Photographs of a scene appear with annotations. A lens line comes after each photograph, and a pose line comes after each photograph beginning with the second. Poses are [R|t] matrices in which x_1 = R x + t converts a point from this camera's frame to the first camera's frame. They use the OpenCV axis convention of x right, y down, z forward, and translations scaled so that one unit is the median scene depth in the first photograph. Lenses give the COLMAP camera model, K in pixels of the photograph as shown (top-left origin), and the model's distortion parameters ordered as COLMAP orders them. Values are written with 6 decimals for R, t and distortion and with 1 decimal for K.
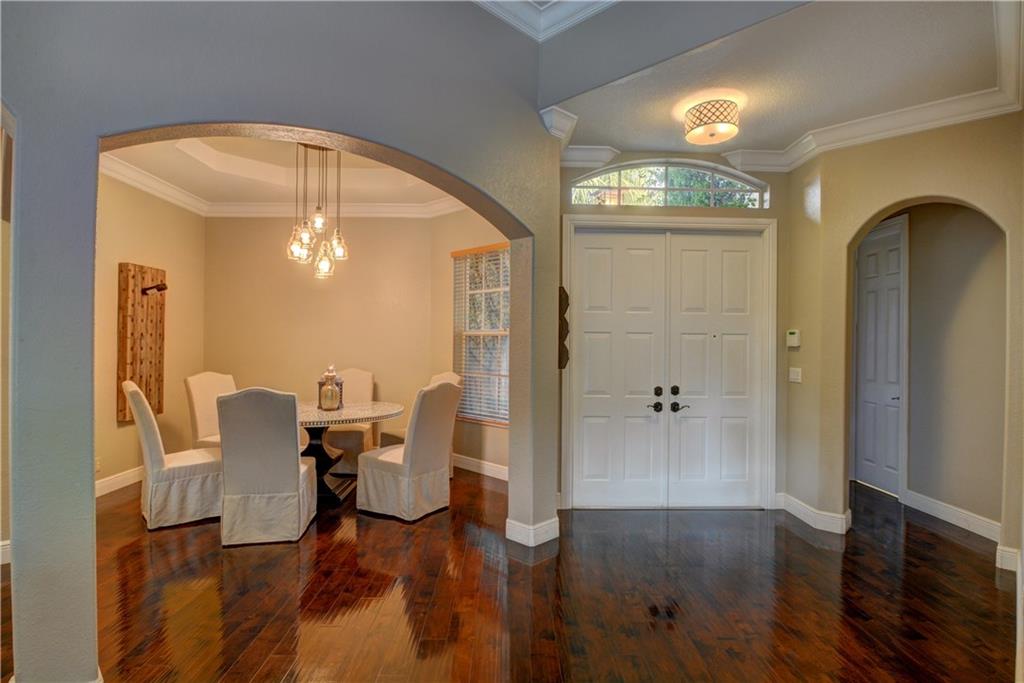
lens RADIAL K [[565.7, 0, 536.9], [0, 565.7, 341.4], [0, 0, 1]] dist [-0.028302, -0.006950]
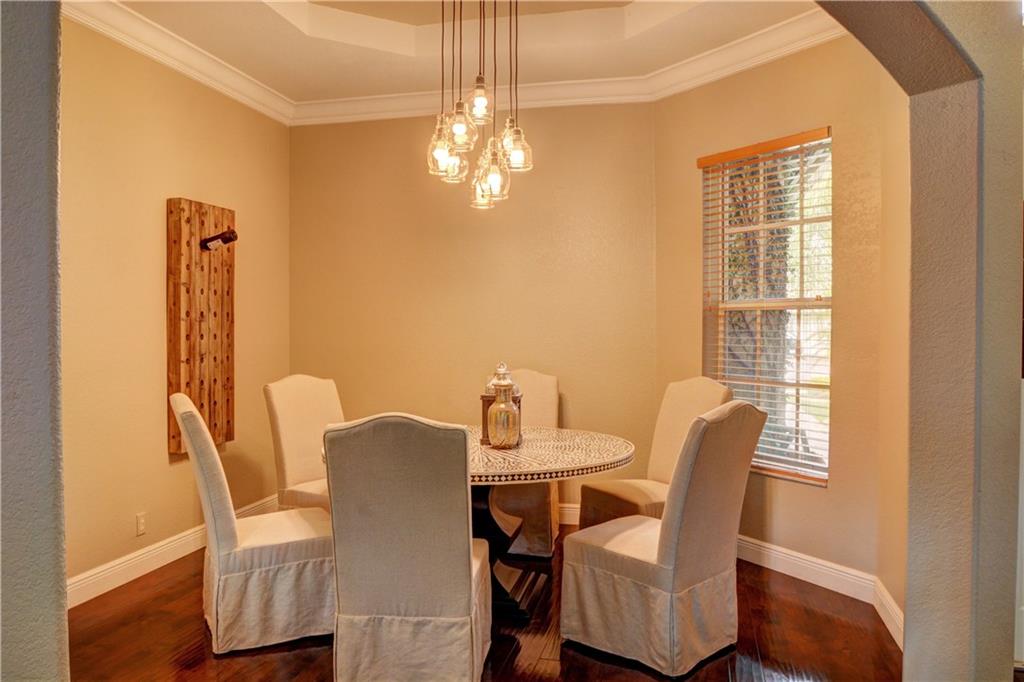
lens RADIAL K [[851.6, 0, 508.9], [0, 851.6, 337.8], [0, 0, 1]] dist [-0.089056, 0.003879]
pose [[0.962345, -0.003984, -0.271800, -0.138771], [0.008821, 0.999824, 0.016579, 0.001743], [0.271686, -0.018353, 0.962211, 0.210190]]
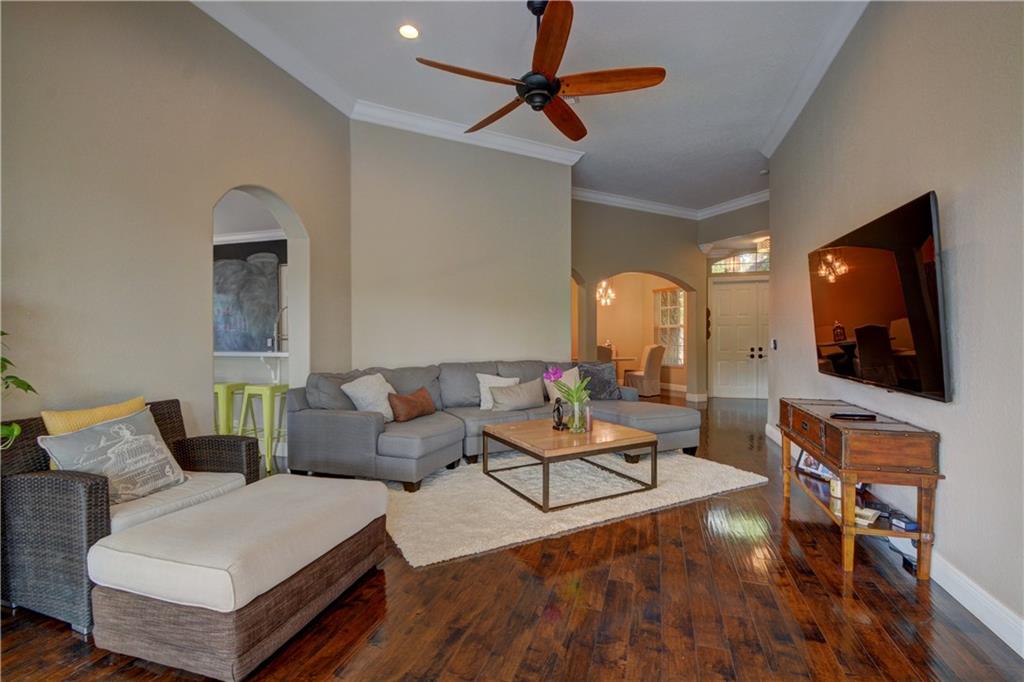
lens RADIAL K [[464.6, 0, 512.7], [0, 464.6, 344.1], [0, 0, 1]] dist [-0.003591, -0.007921]
pose [[0.938186, -0.005778, -0.346084, -0.050930], [0.011691, 0.999819, 0.015000, 0.024266], [0.345935, -0.018119, 0.938084, -1.123868]]
